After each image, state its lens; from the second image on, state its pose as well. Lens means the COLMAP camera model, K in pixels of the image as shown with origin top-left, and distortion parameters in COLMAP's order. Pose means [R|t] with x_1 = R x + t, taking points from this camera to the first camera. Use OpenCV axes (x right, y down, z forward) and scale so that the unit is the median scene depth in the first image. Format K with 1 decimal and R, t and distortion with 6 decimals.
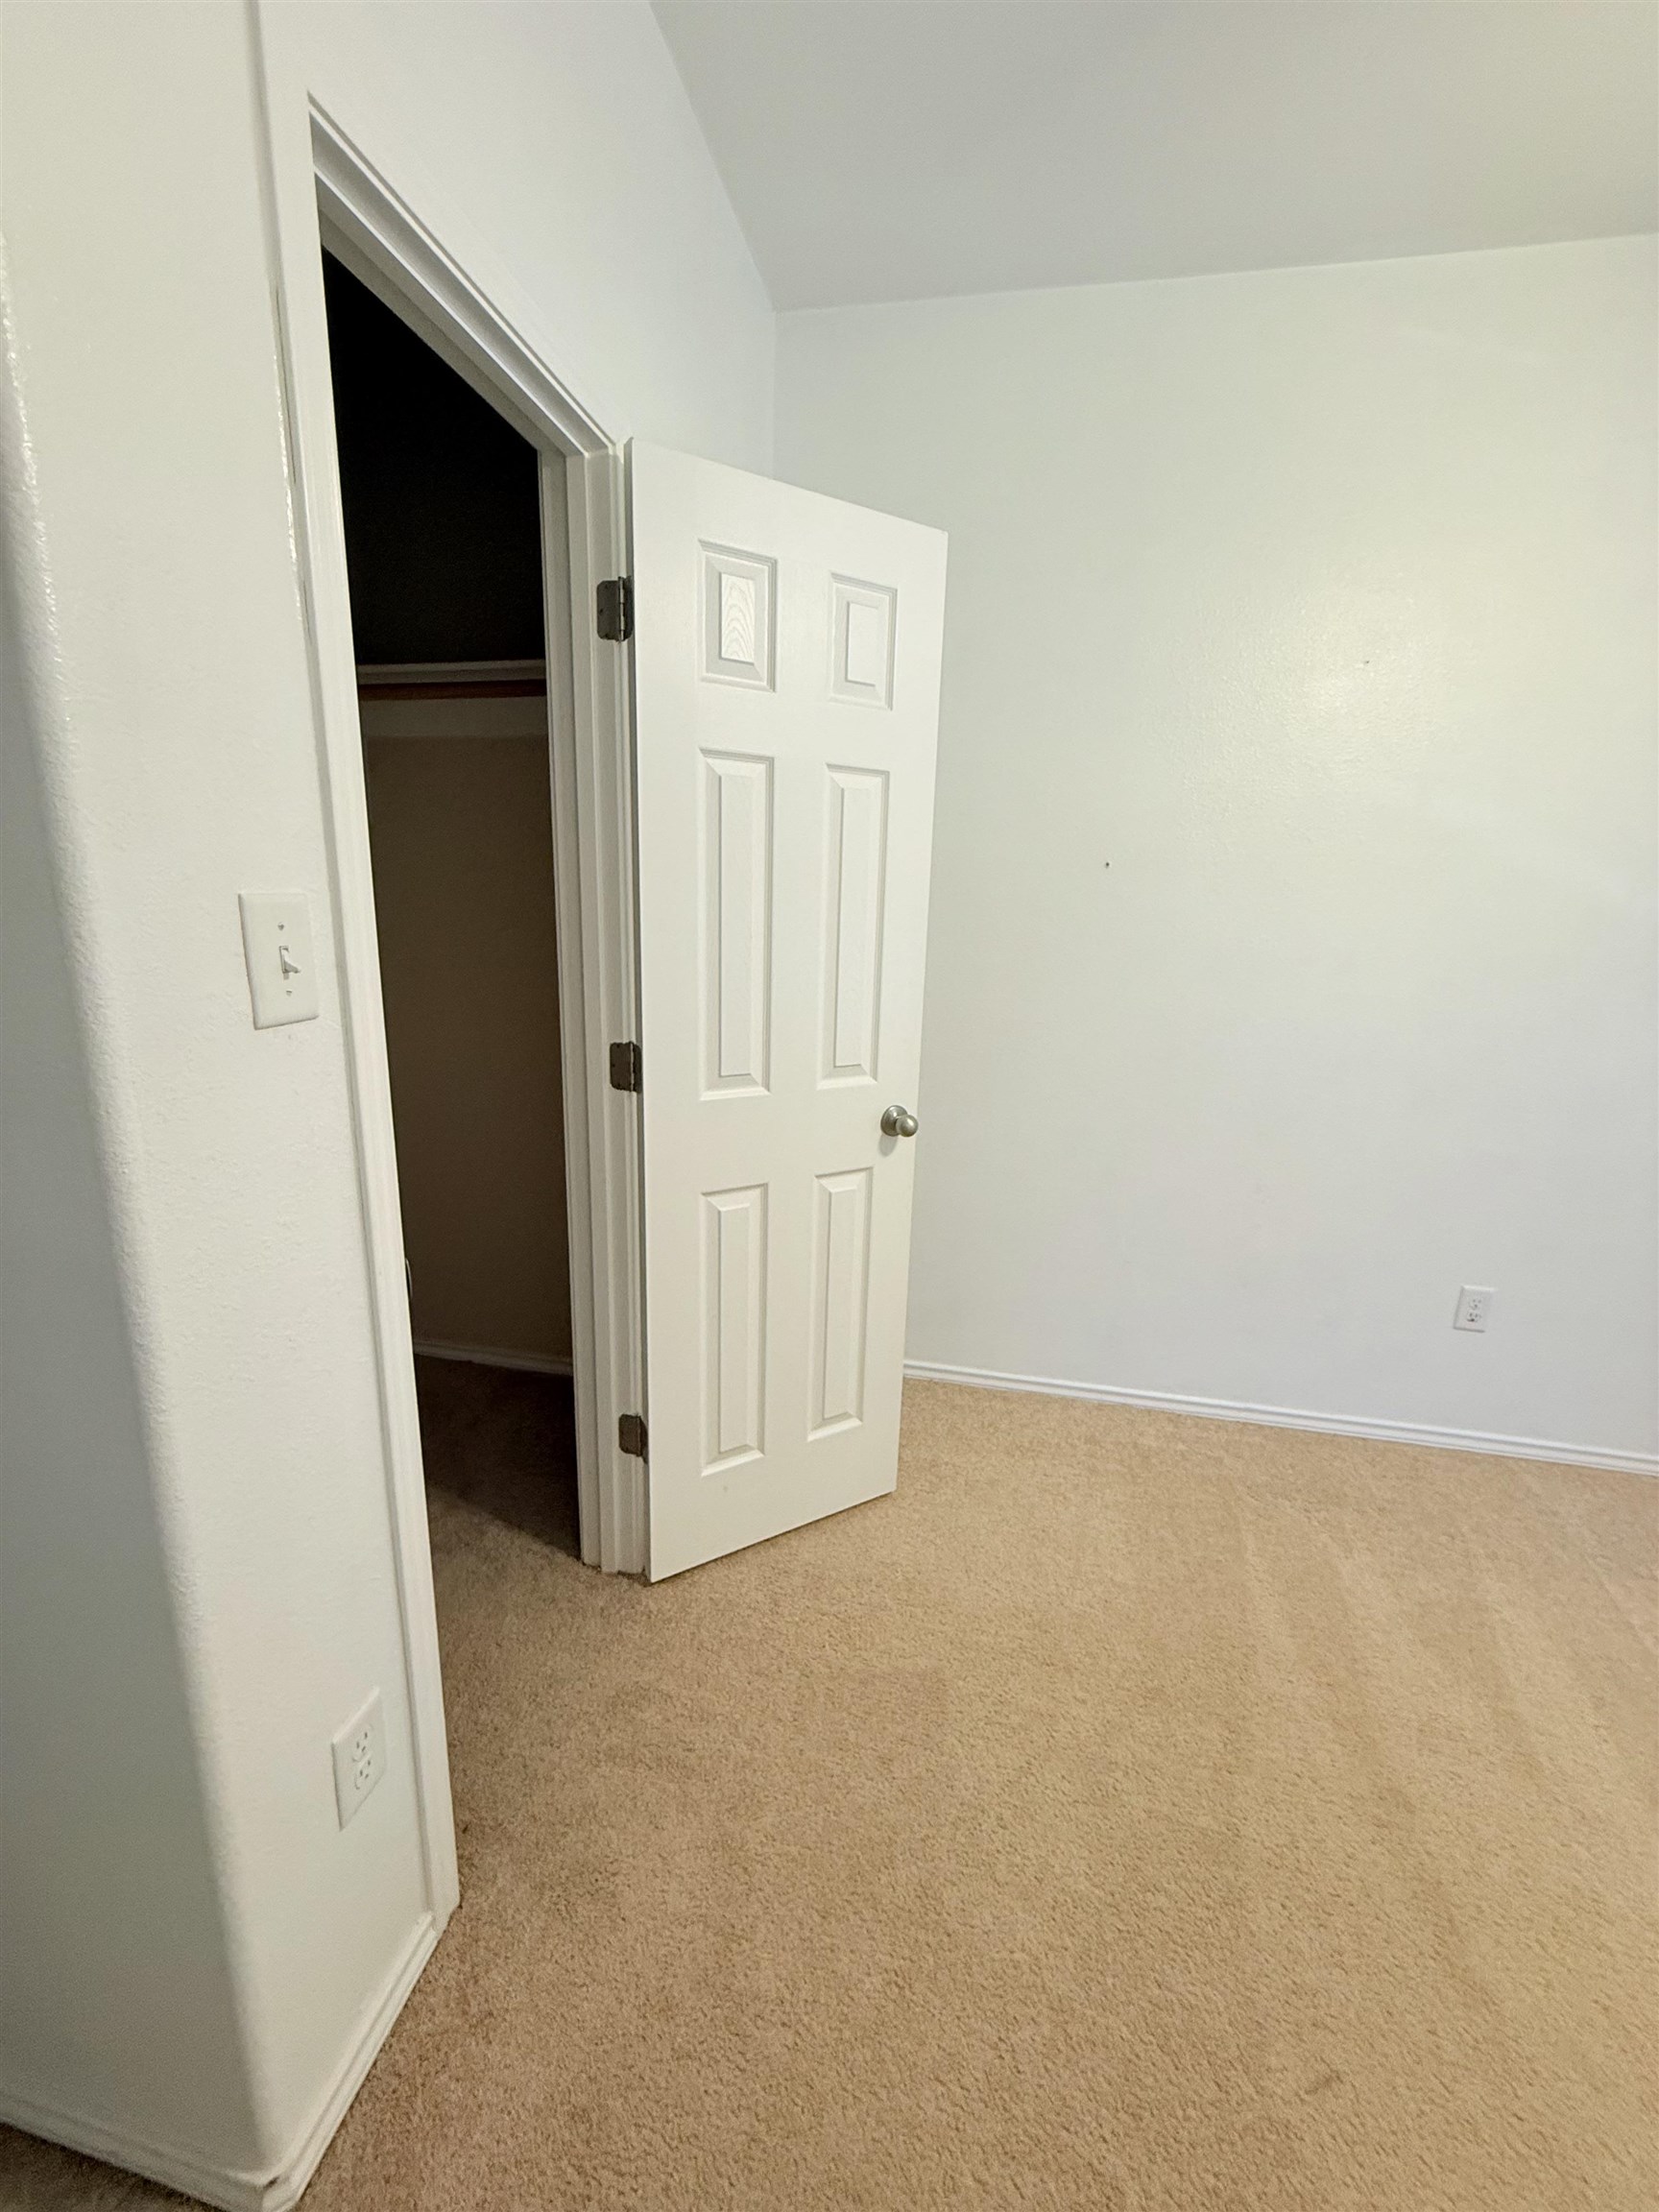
lens RADIAL K [[884.8, 0, 826.5], [0, 884.8, 1110.0], [0, 0, 1]] dist [-0.000120, 0.000269]
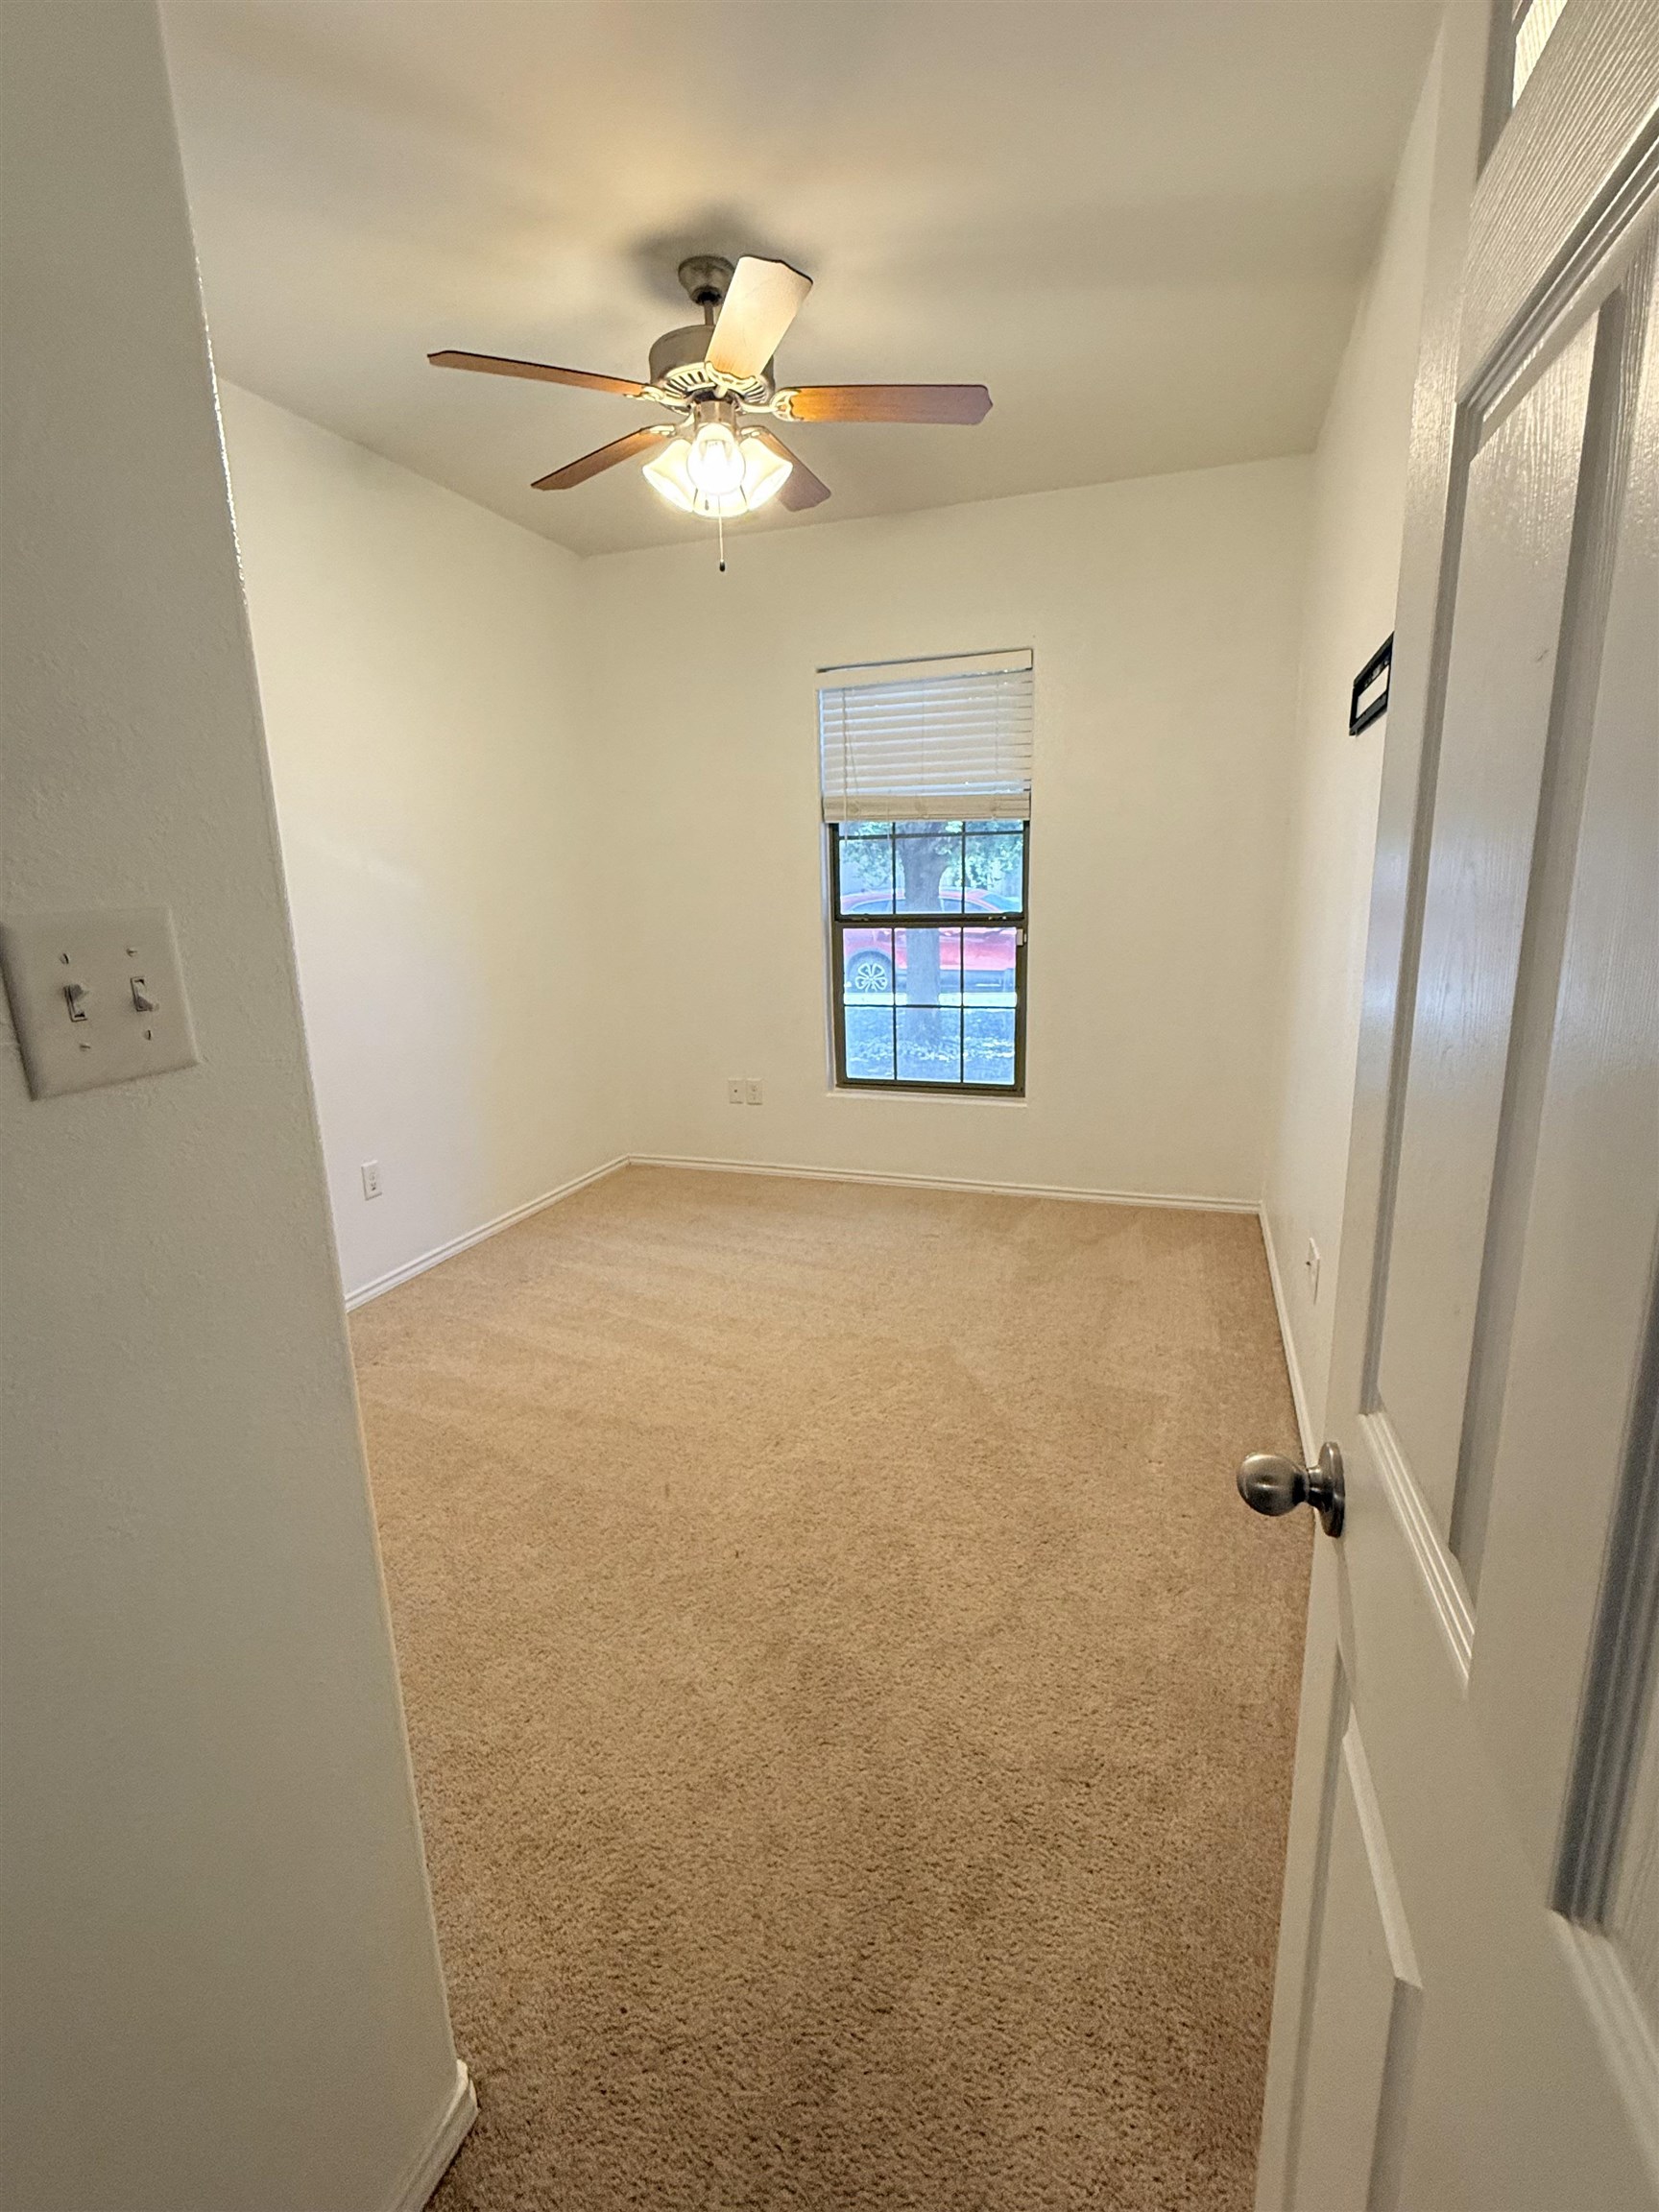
lens RADIAL K [[1029.7, 0, 831.1], [0, 1029.7, 1104.8], [0, 0, 1]] dist [0.000245, 0.000001]
pose [[0.137568, -0.255915, 0.956861, -0.826890], [0.254449, 0.942756, 0.215561, -0.049357], [-0.957252, 0.213817, 0.194811, 0.030463]]
